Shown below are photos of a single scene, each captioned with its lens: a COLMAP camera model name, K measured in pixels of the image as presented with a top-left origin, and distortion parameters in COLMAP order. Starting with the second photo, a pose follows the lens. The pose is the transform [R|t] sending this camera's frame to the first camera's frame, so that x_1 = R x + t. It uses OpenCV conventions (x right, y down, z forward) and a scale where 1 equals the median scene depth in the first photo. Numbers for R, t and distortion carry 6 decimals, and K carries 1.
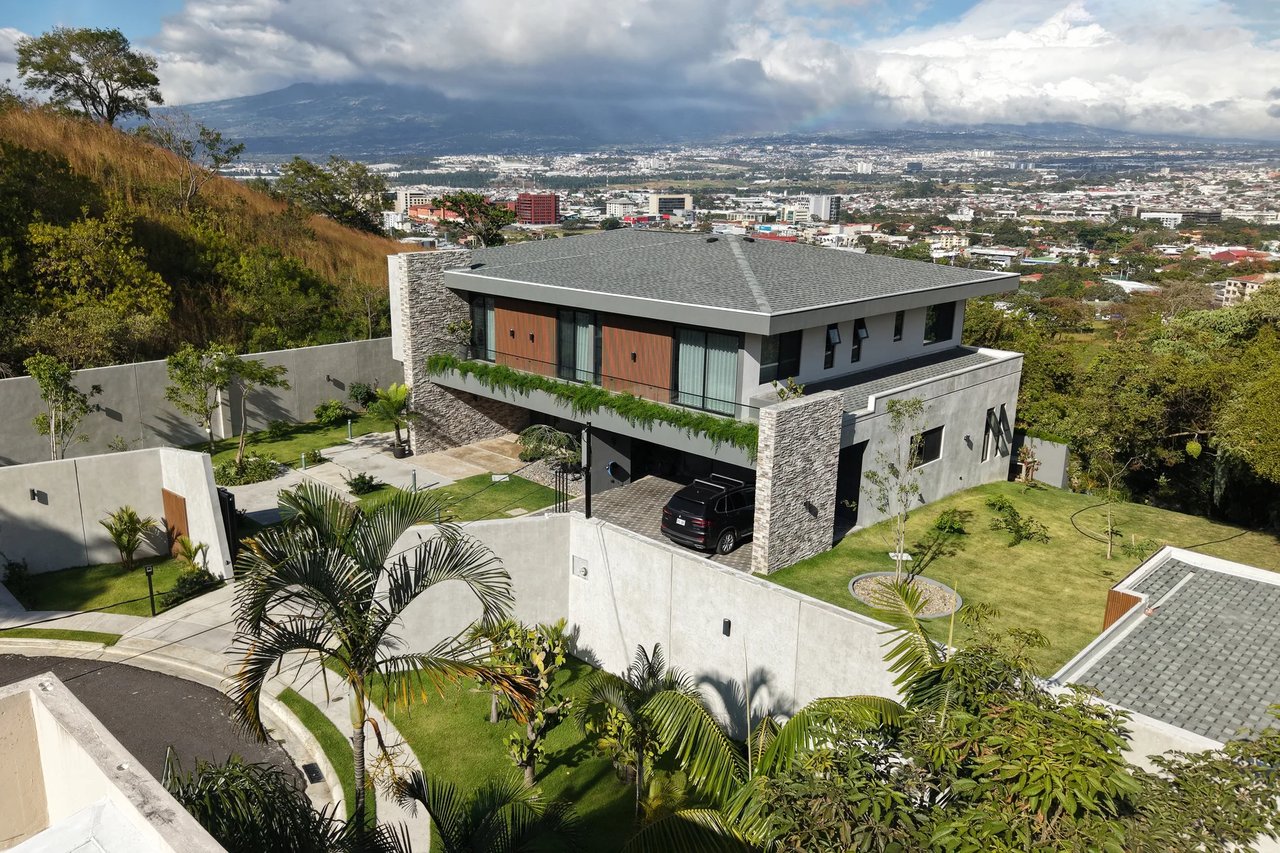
lens RADIAL K [[983.2, 0, 594.1], [0, 983.2, 429.8], [0, 0, 1]] dist [0.001044, -0.002162]
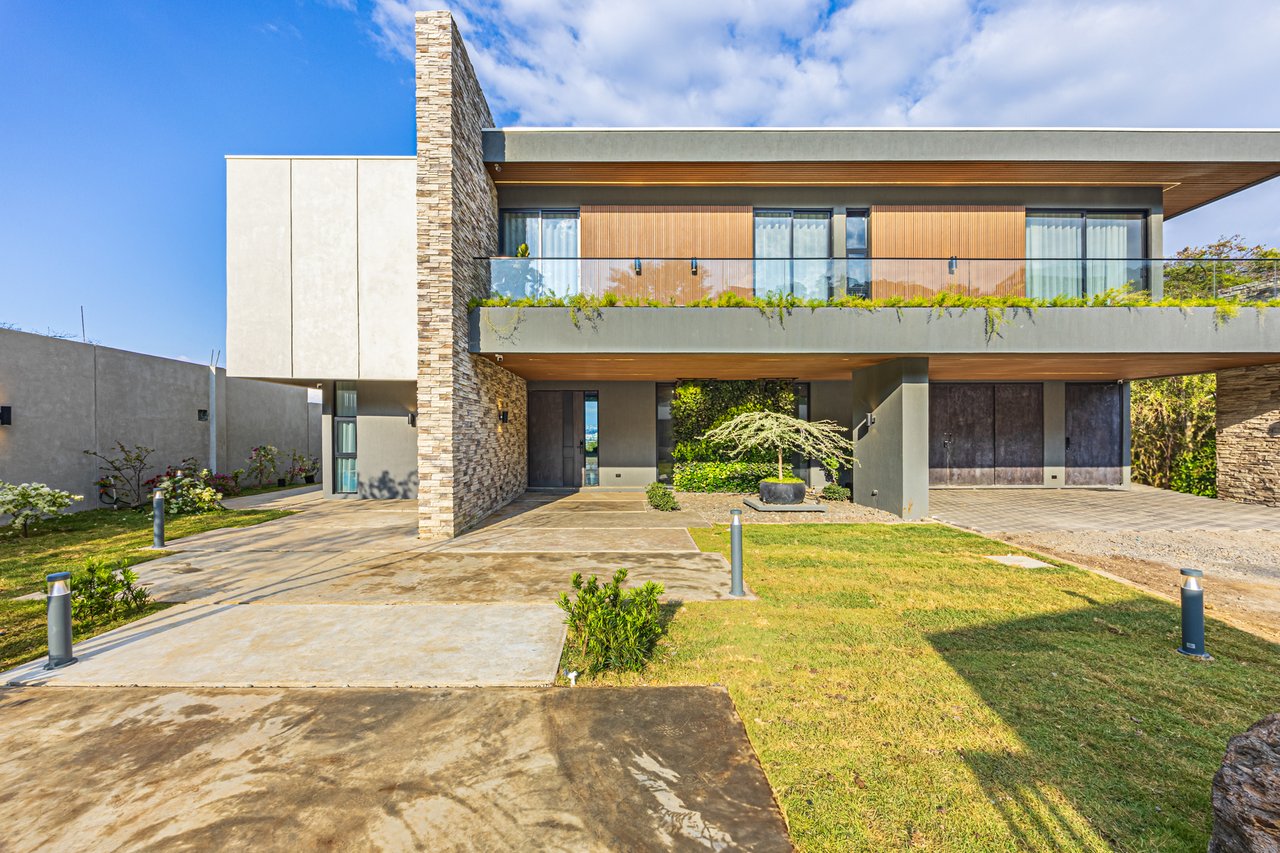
lens RADIAL K [[494.9, 0, 621.3], [0, 494.9, 435.3], [0, 0, 1]] dist [-0.006122, -0.000033]
pose [[0.700646, -0.015489, 0.713341, -0.267322], [0.192719, 0.966714, -0.168298, 0.032310], [-0.686990, 0.255391, 0.680309, 0.797176]]
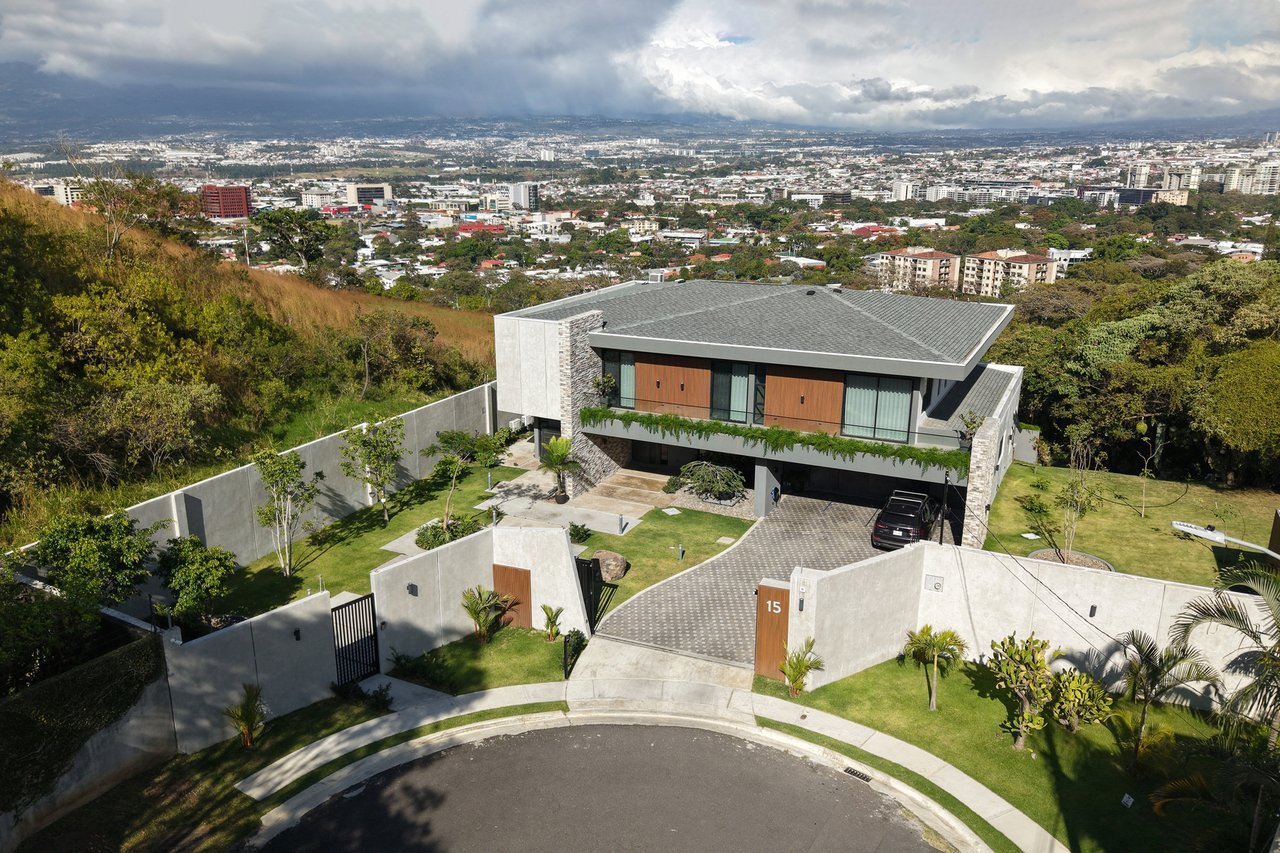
lens RADIAL K [[948.8, 0, 637.7], [0, 948.8, 447.8], [0, 0, 1]] dist [0.069694, -0.118774]
pose [[0.940441, -0.102574, 0.324114, -0.444082], [0.090620, 0.994537, 0.051806, -0.078659], [-0.327657, -0.019349, 0.944599, -0.032430]]
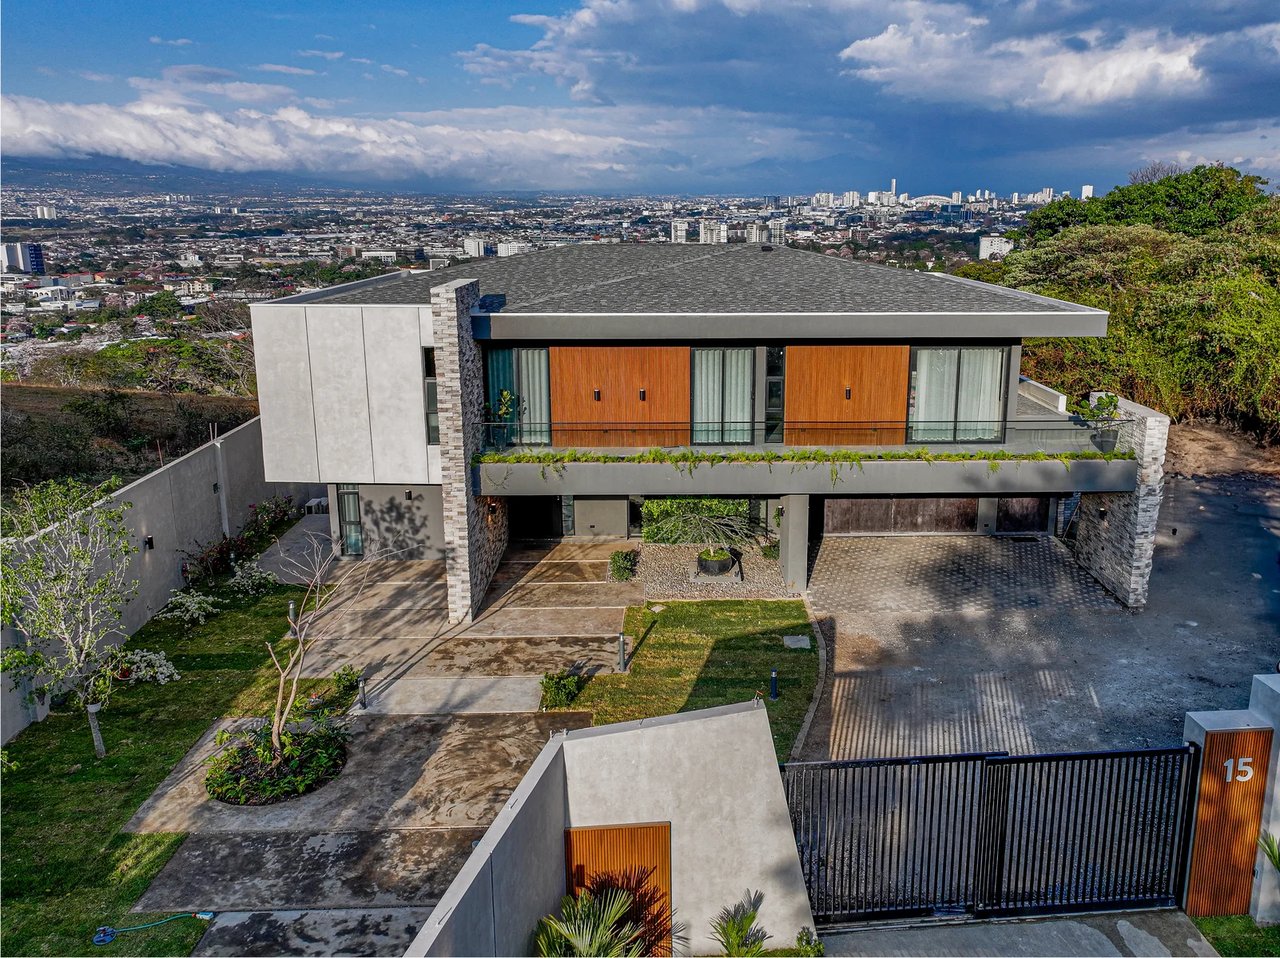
lens RADIAL K [[974.2, 0, 702.2], [0, 974.2, 428.1], [0, 0, 1]] dist [0.010180, 0.001268]
pose [[0.671625, -0.164392, 0.722423, -0.488946], [0.194741, 0.979957, 0.041949, -0.085709], [-0.714840, 0.112512, 0.690177, 0.463651]]
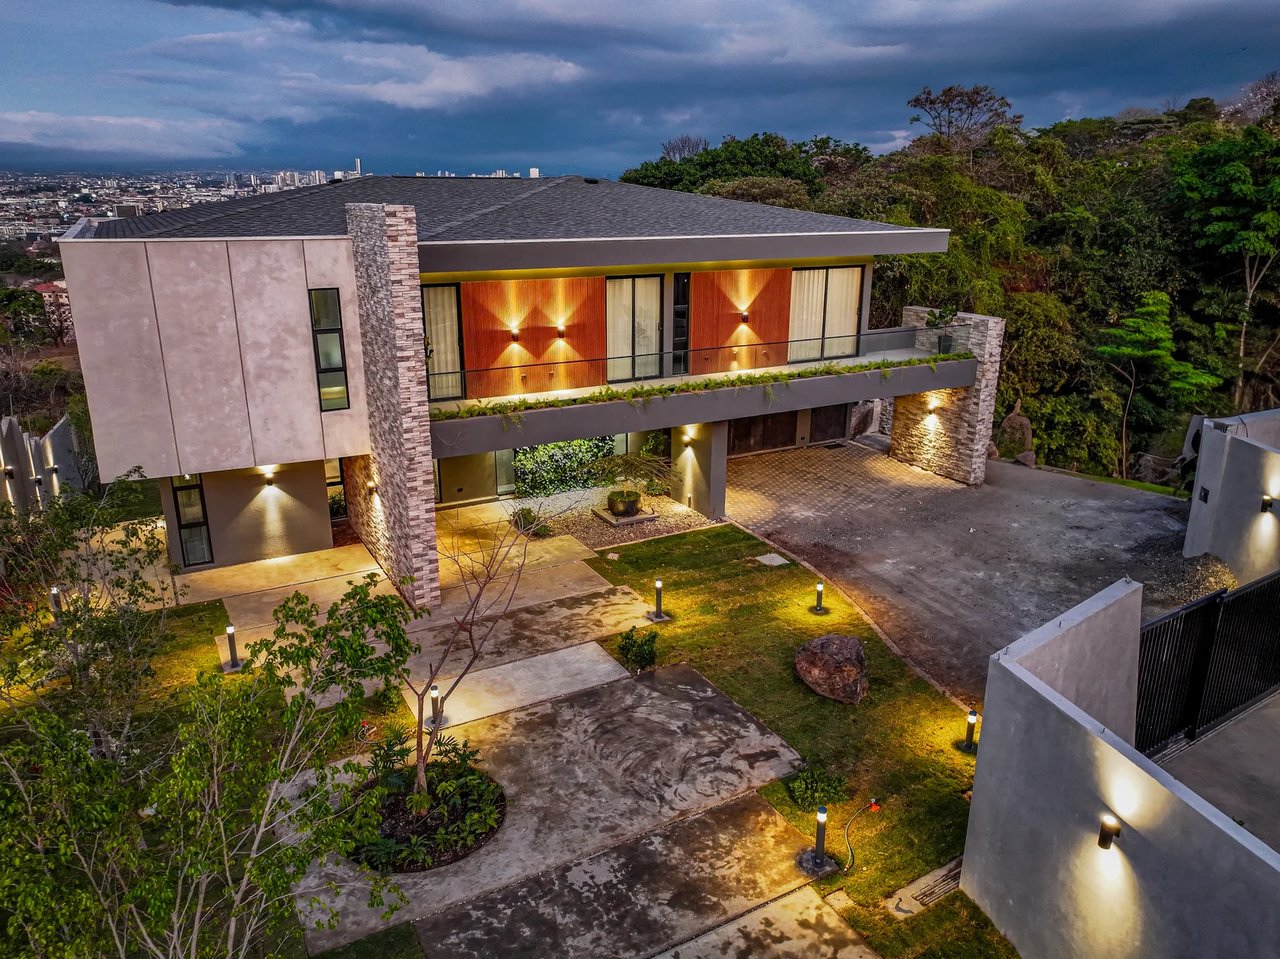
lens RADIAL K [[896.9, 0, 641.3], [0, 896.9, 474.6], [0, 0, 1]] dist [0.000979, 0.009198]
pose [[0.257632, -0.294182, 0.920371, -0.559420], [0.249350, 0.940504, 0.230818, -0.119604], [-0.933515, 0.170028, 0.315658, 0.723863]]
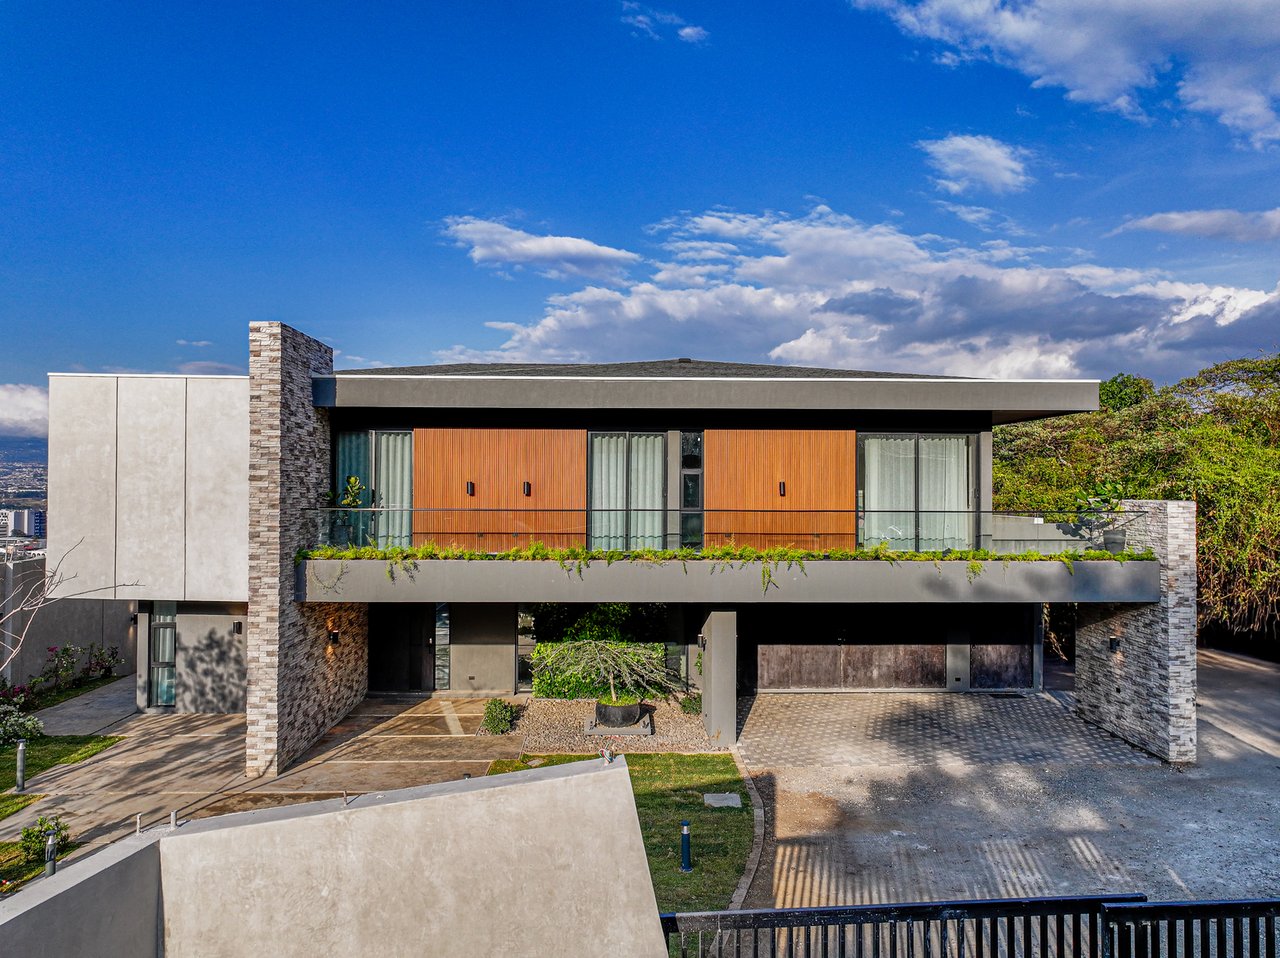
lens RADIAL K [[896.9, 0, 641.3], [0, 896.9, 474.1], [0, 0, 1]] dist [0.000979, 0.009198]
pose [[0.674042, 0.004445, 0.738680, -0.361678], [0.193258, 0.964092, -0.182148, 0.001091], [-0.712965, 0.265532, 0.648979, 0.575614]]
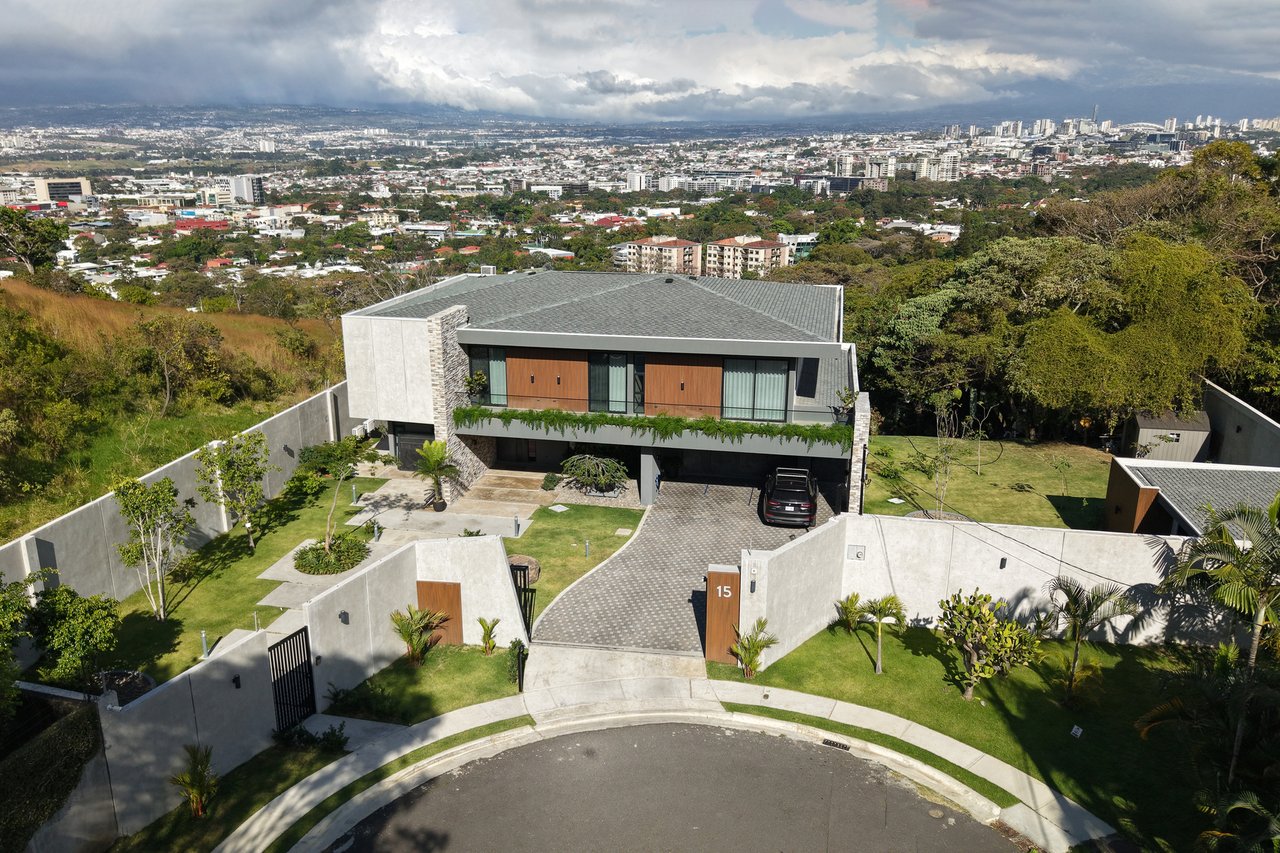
lens RADIAL K [[954.3, 0, 620.6], [0, 954.3, 441.5], [0, 0, 1]] dist [0.081896, -0.143521]
pose [[0.829330, -0.169309, 0.532491, -0.553645], [0.149425, 0.985481, 0.080618, -0.094690], [-0.538409, 0.012708, 0.842588, 0.035392]]
